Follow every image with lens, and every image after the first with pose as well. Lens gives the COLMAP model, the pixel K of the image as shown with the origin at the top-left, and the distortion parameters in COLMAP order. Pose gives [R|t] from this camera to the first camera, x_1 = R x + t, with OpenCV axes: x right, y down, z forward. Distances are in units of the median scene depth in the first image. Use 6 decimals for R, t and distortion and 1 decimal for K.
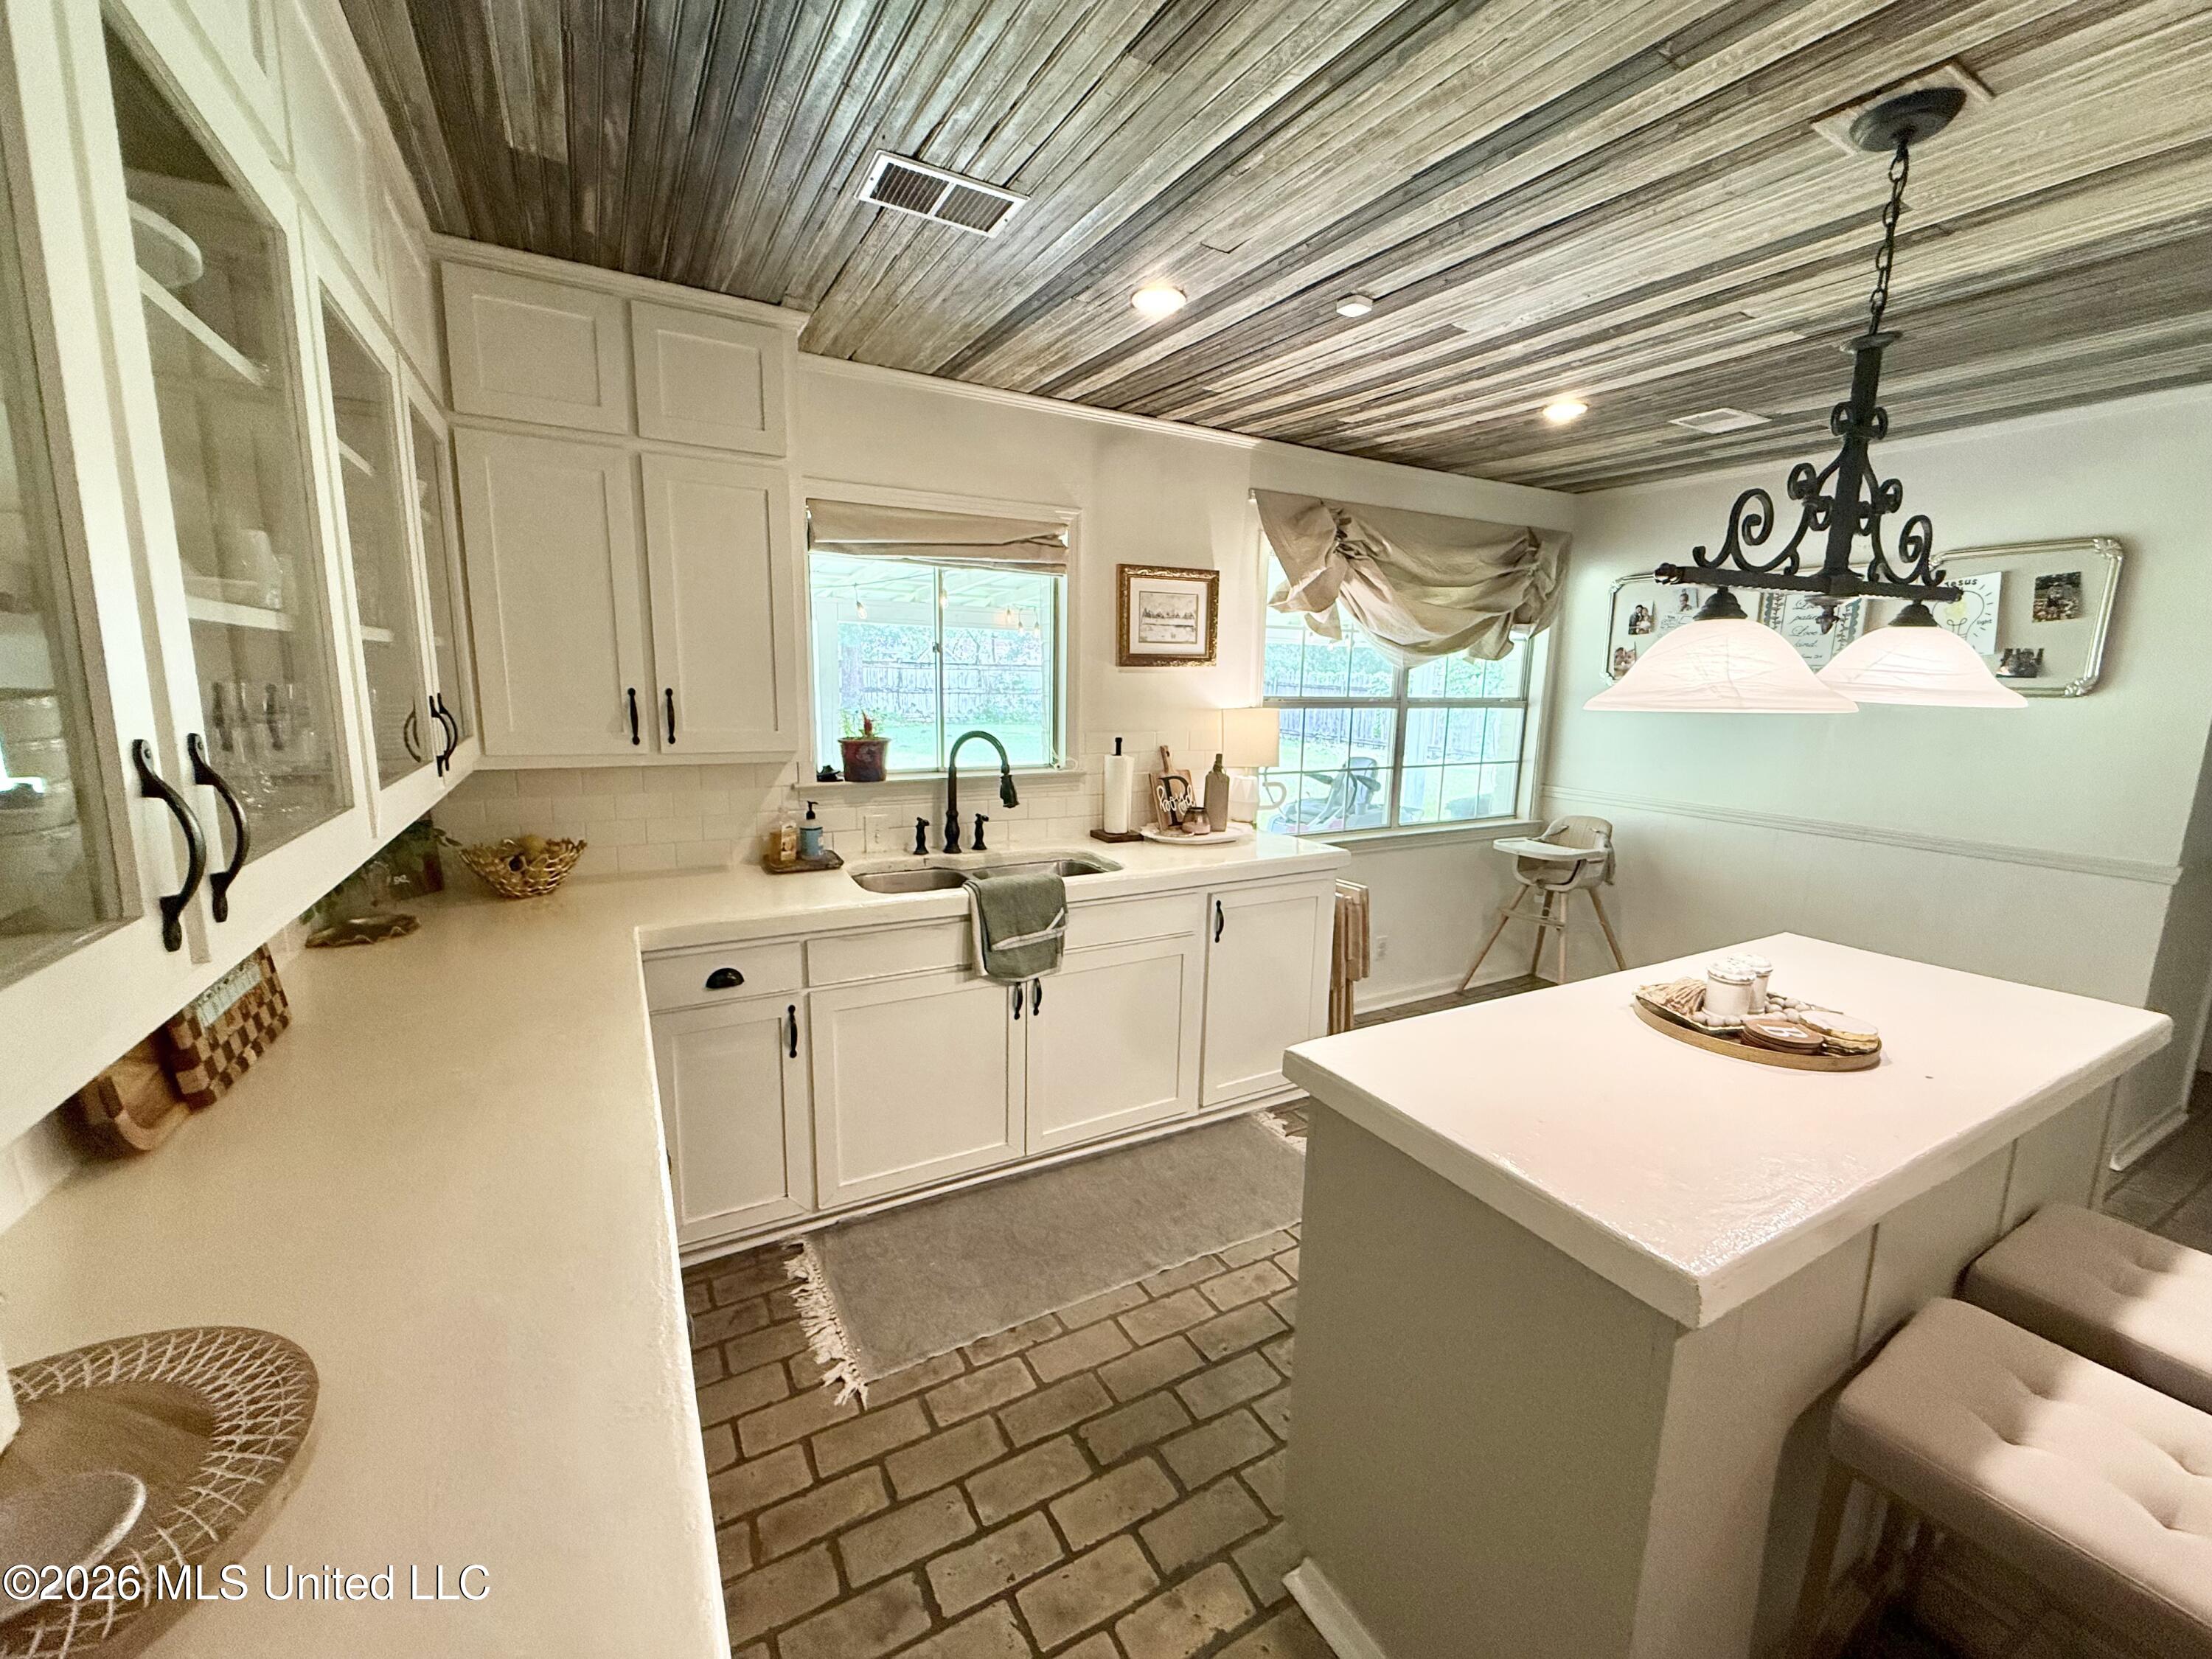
lens RADIAL K [[889.5, 0, 1105.7], [0, 889.5, 820.1], [0, 0, 1]] dist [0.000863, 0.000334]
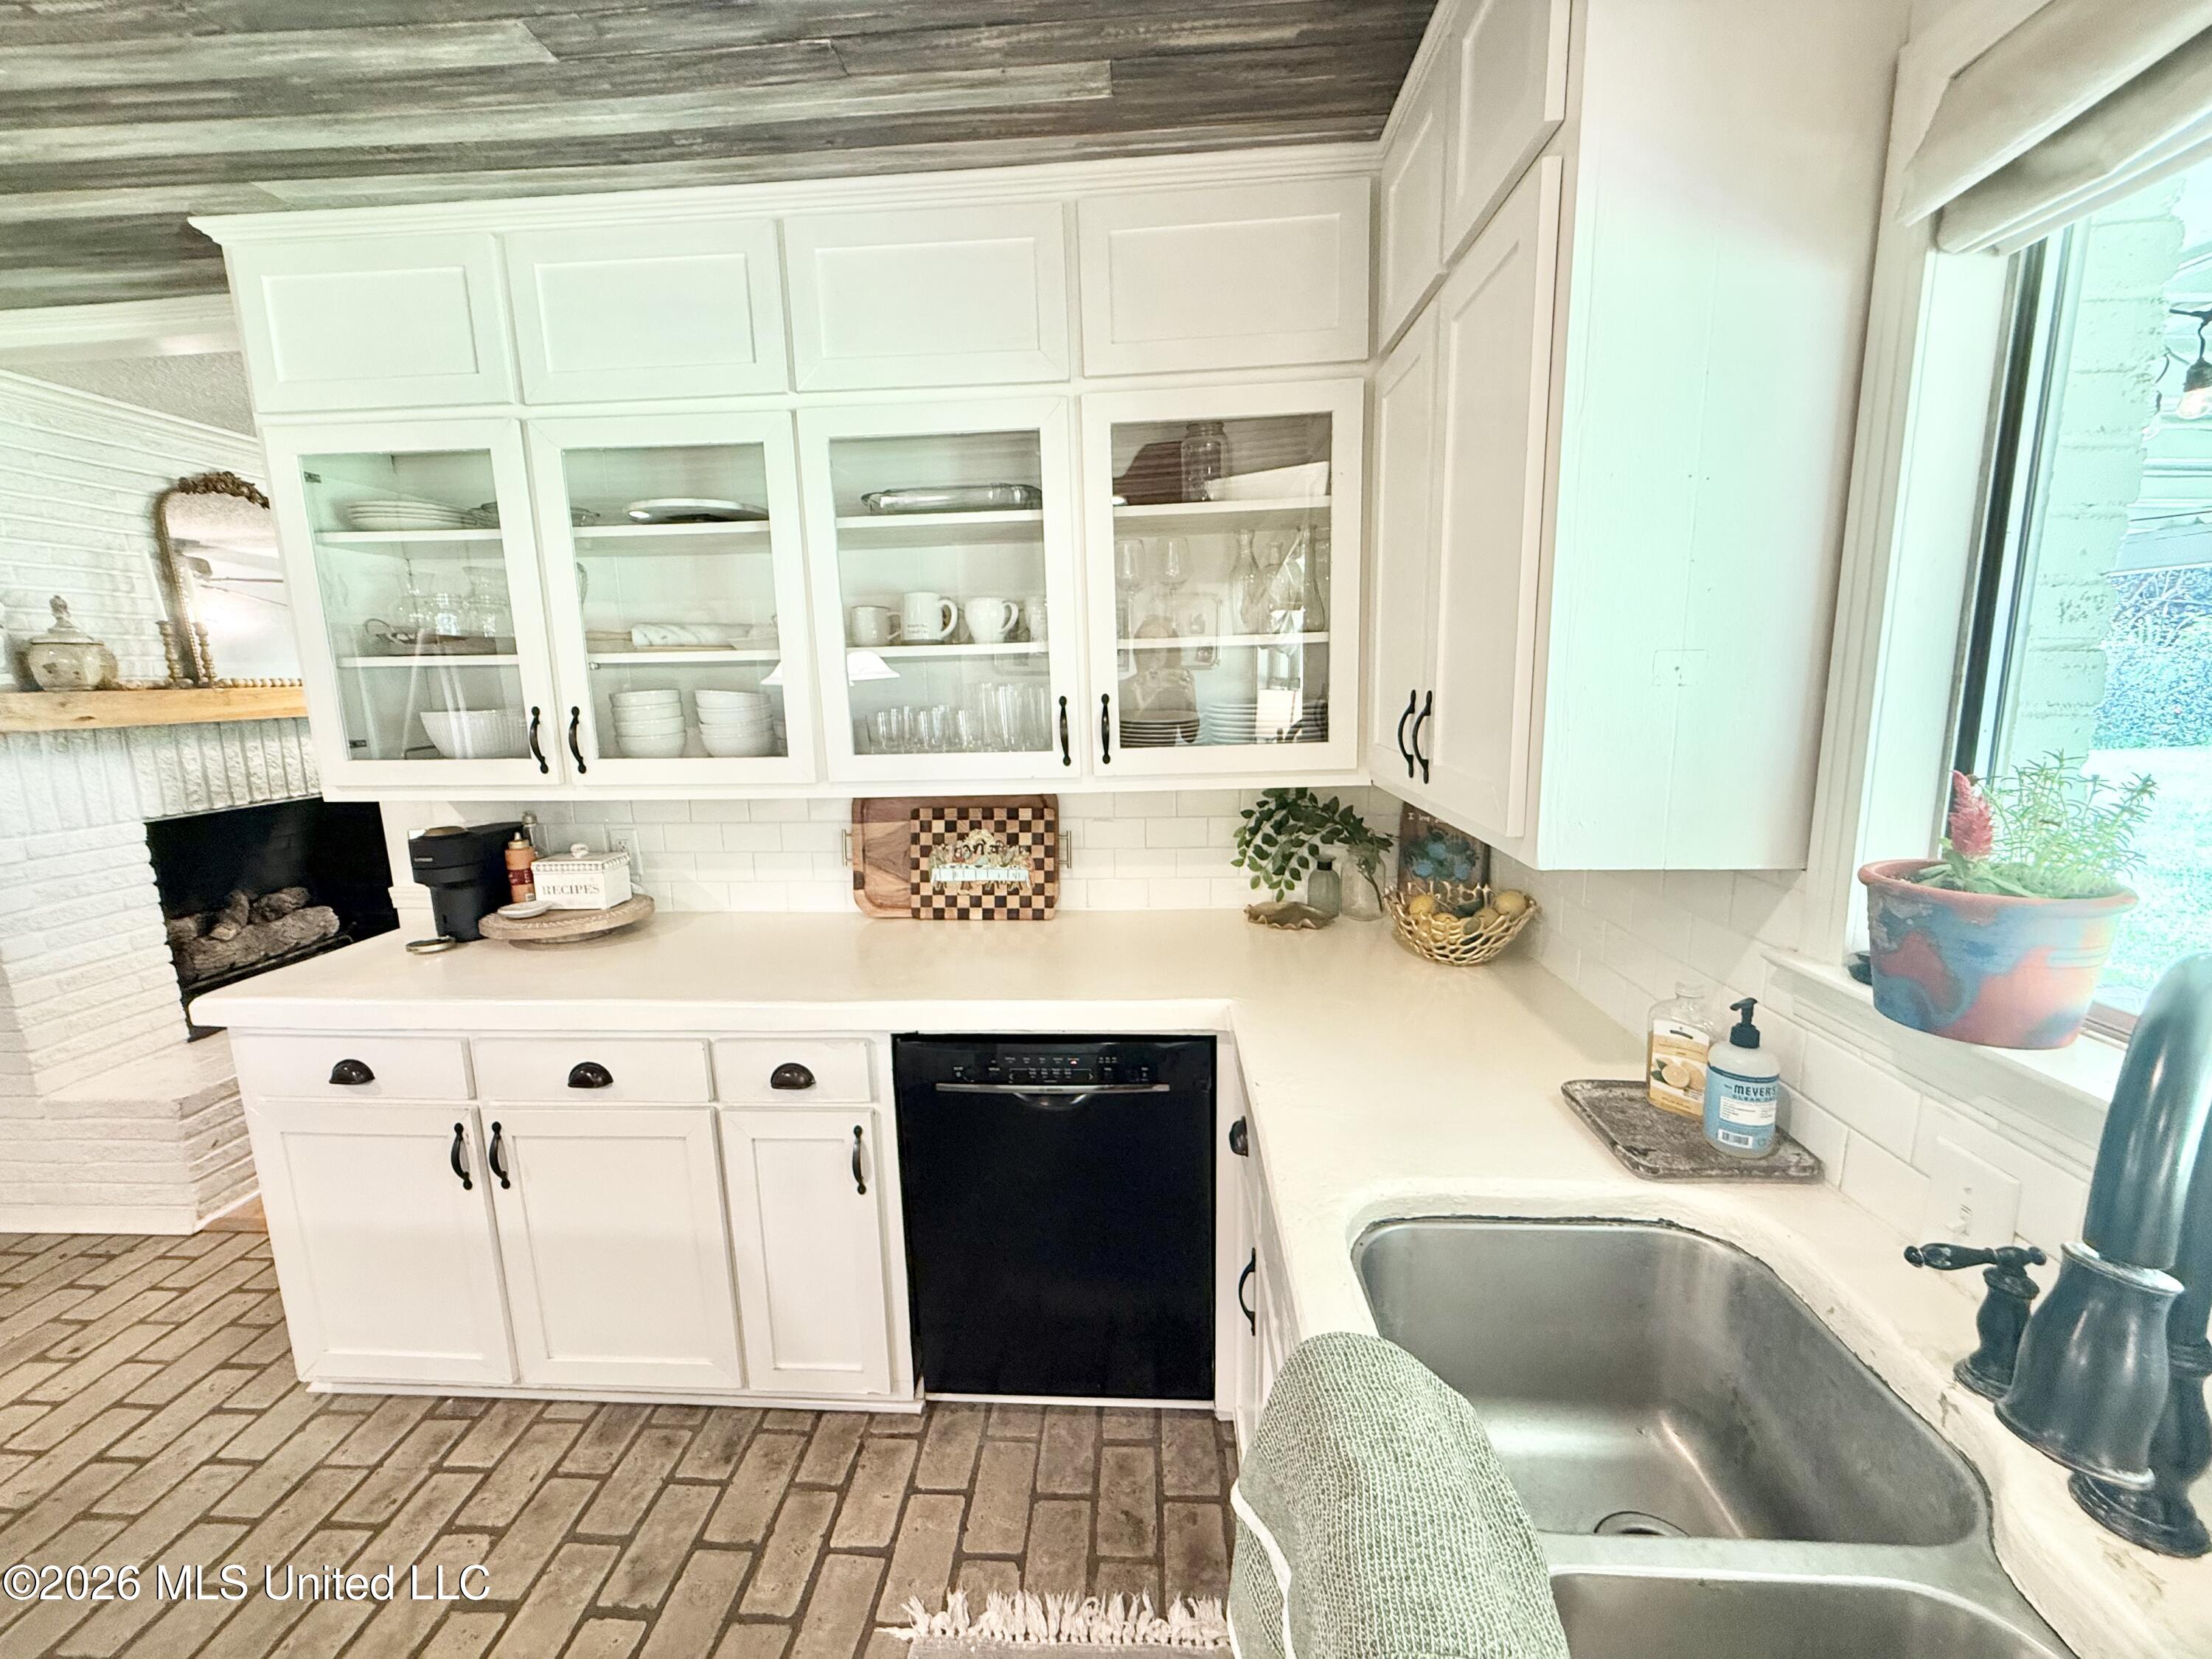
lens RADIAL K [[876.1, 0, 1098.6], [0, 876.1, 827.7], [0, 0, 1]] dist [-0.001414, -0.000039]
pose [[-0.545049, 0.136724, -0.827181, 0.145667], [-0.125096, 0.962307, 0.241487, -0.197639], [0.829019, 0.235099, -0.507401, 1.275145]]
